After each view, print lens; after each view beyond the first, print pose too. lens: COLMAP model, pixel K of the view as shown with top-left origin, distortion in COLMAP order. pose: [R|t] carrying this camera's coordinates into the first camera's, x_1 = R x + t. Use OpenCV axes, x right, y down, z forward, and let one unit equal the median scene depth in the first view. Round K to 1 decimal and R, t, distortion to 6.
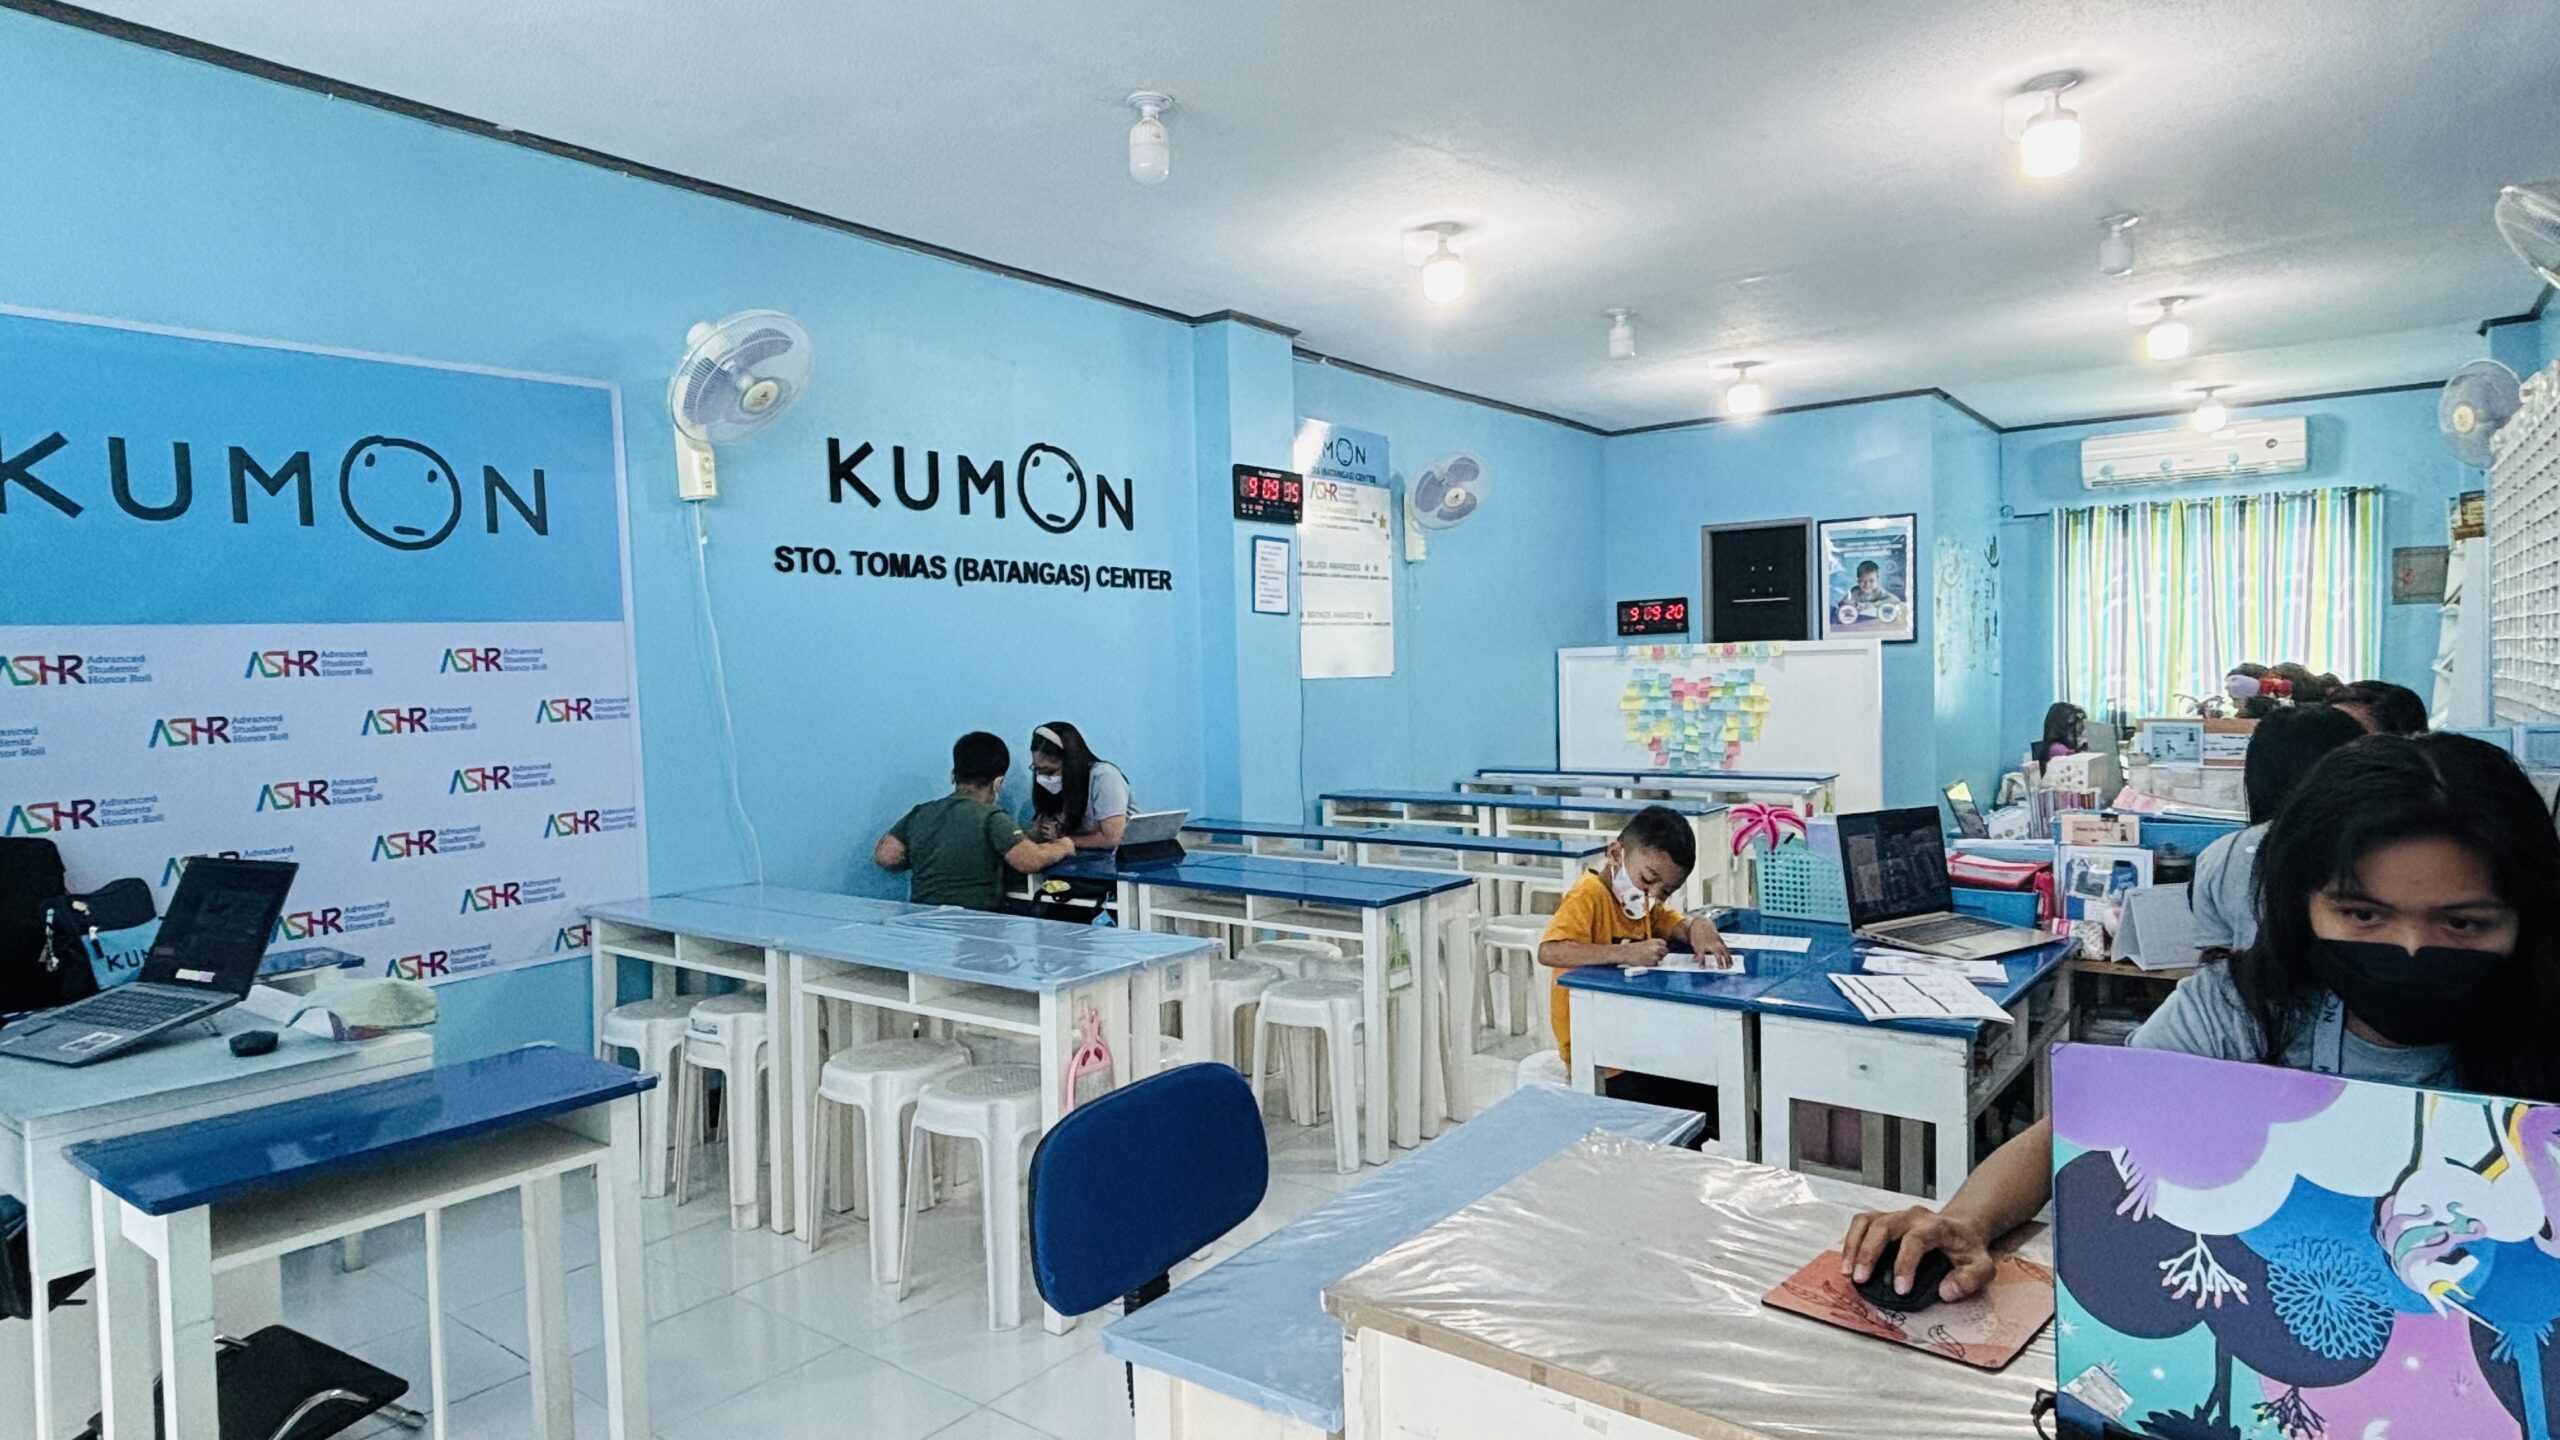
lens RADIAL K [[1396.3, 0, 1280.0], [0, 1396.3, 720.0], [0, 0, 1]] dist [0.000168, -0.000245]
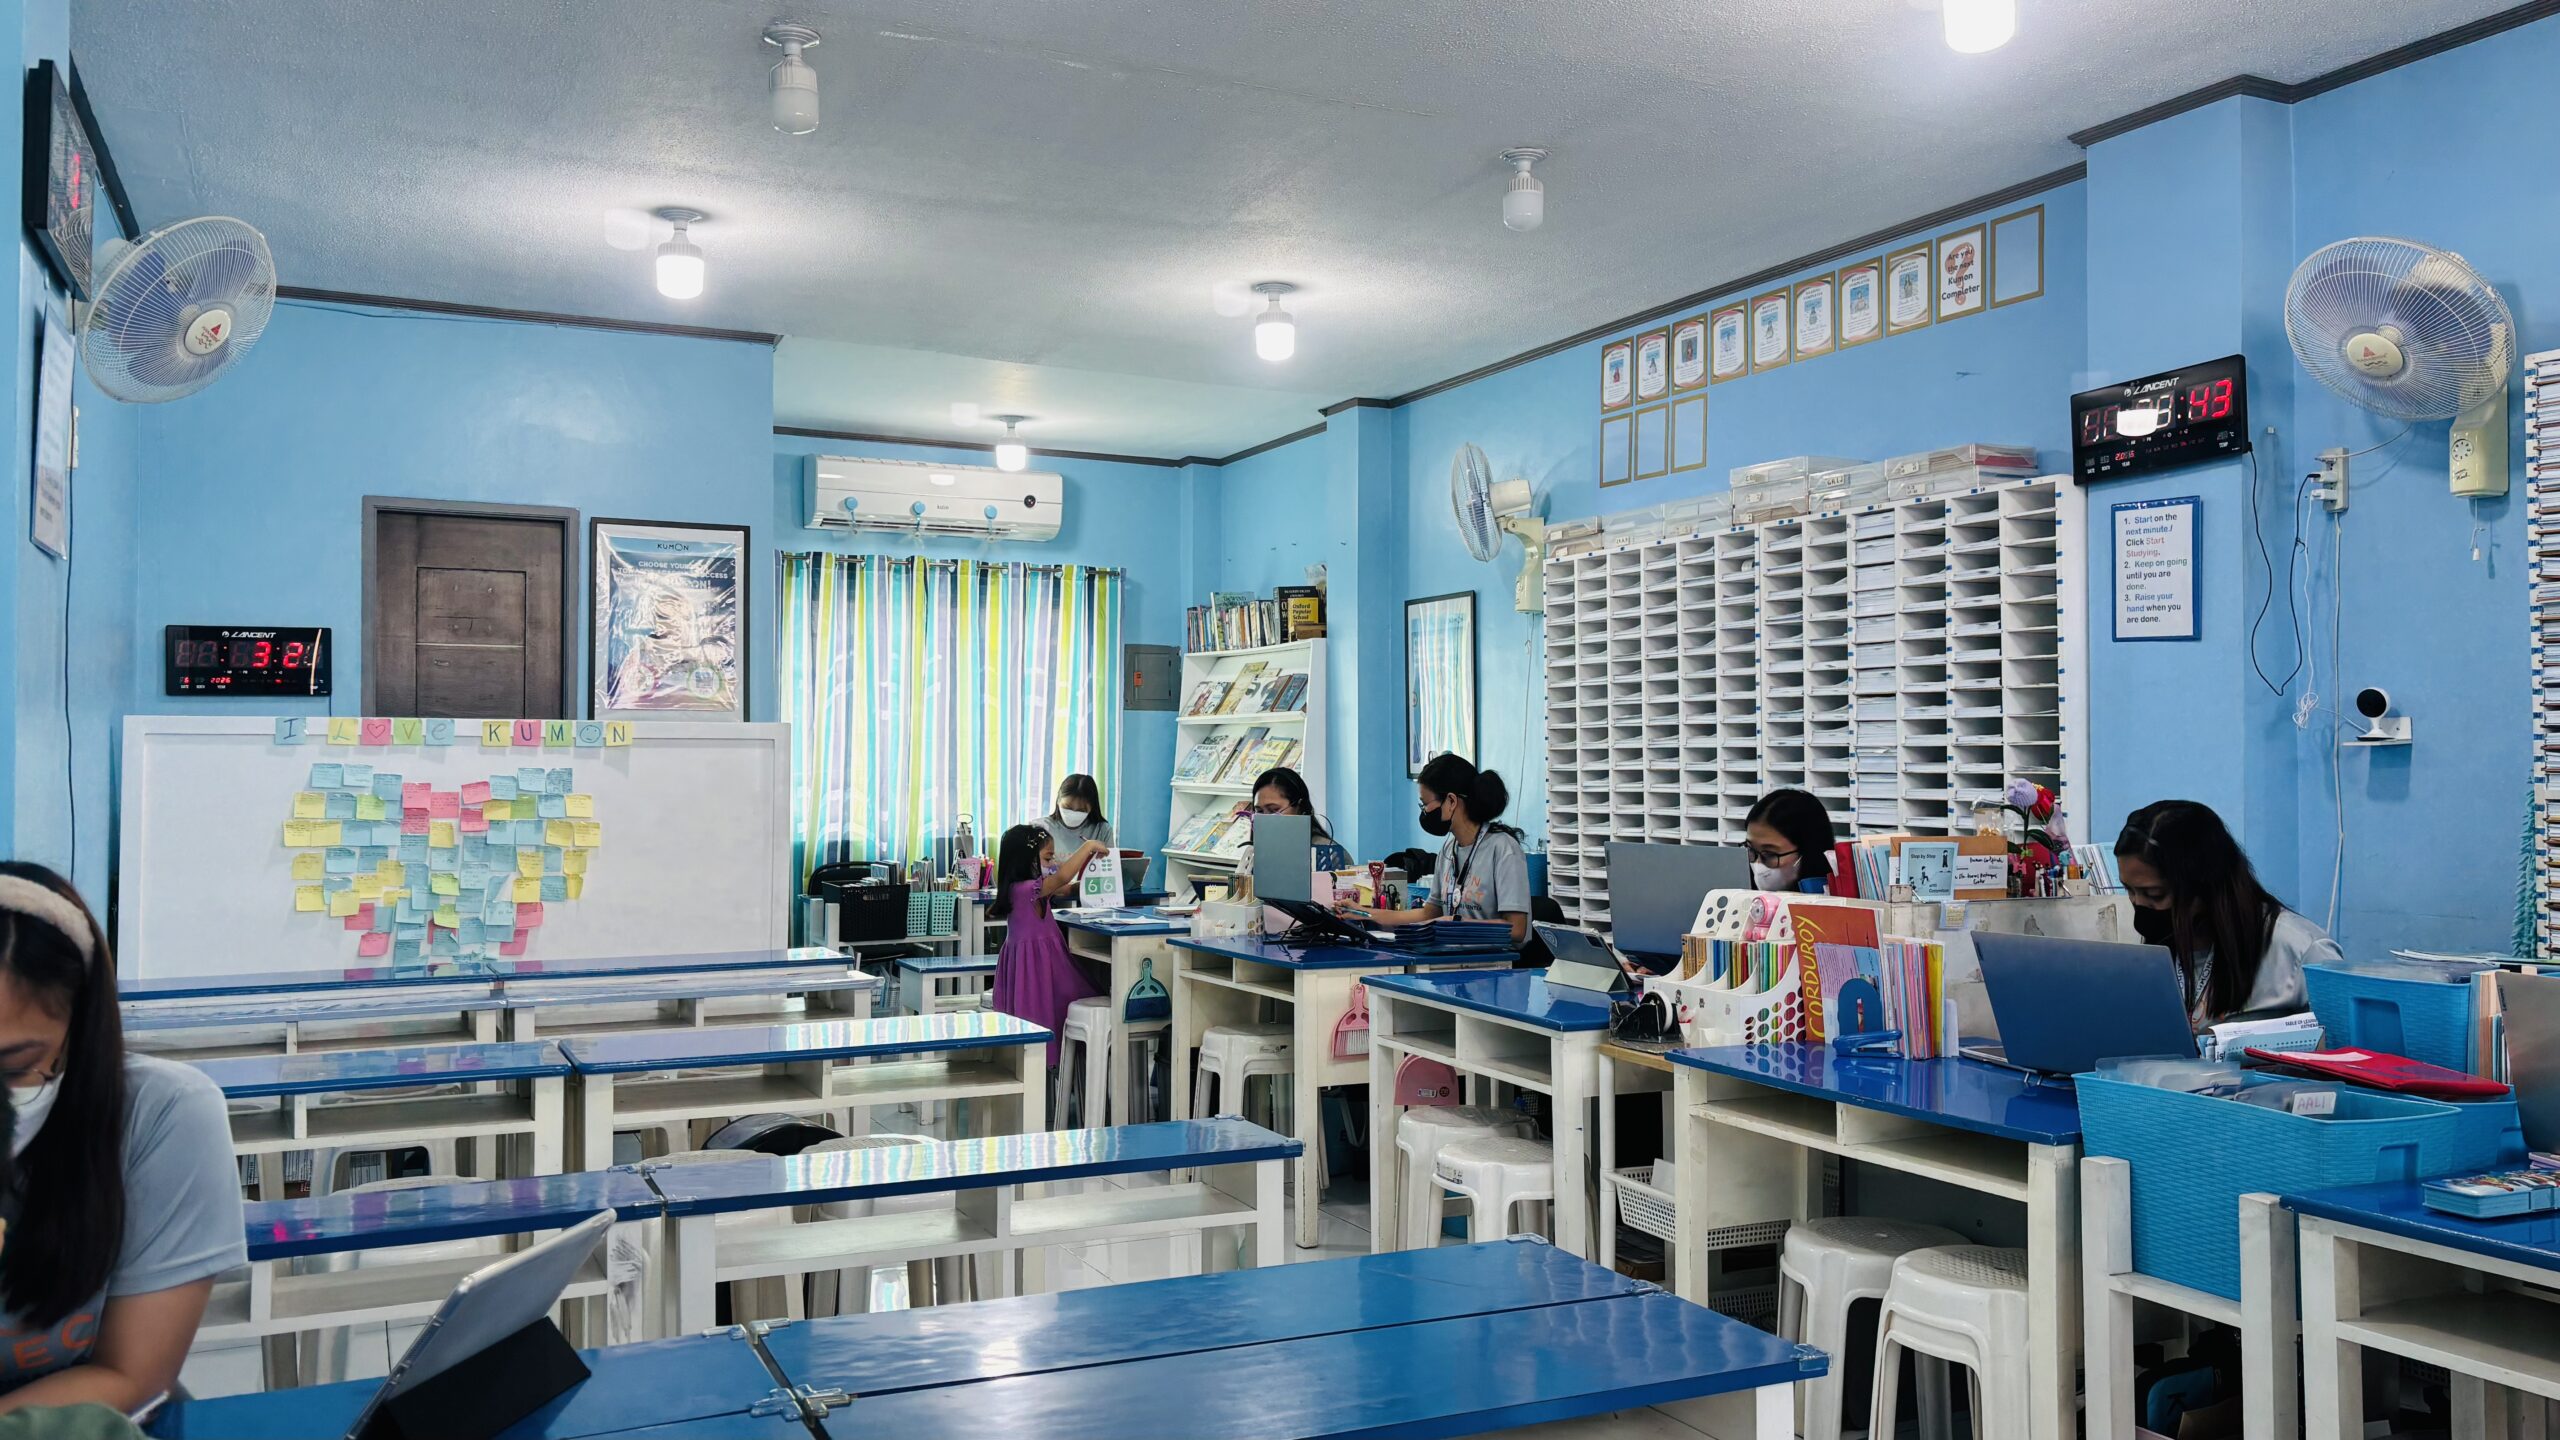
lens RADIAL K [[1922.9, 0, 1280.0], [0, 1922.9, 720.0], [0, 0, 1]] dist [-0.075498, 0.000304]
pose [[0.417172, 0.046778, 0.907623, -0.213243], [0.020875, 0.997918, -0.061026, -0.004189], [-0.908588, 0.044405, 0.415327, 0.420387]]
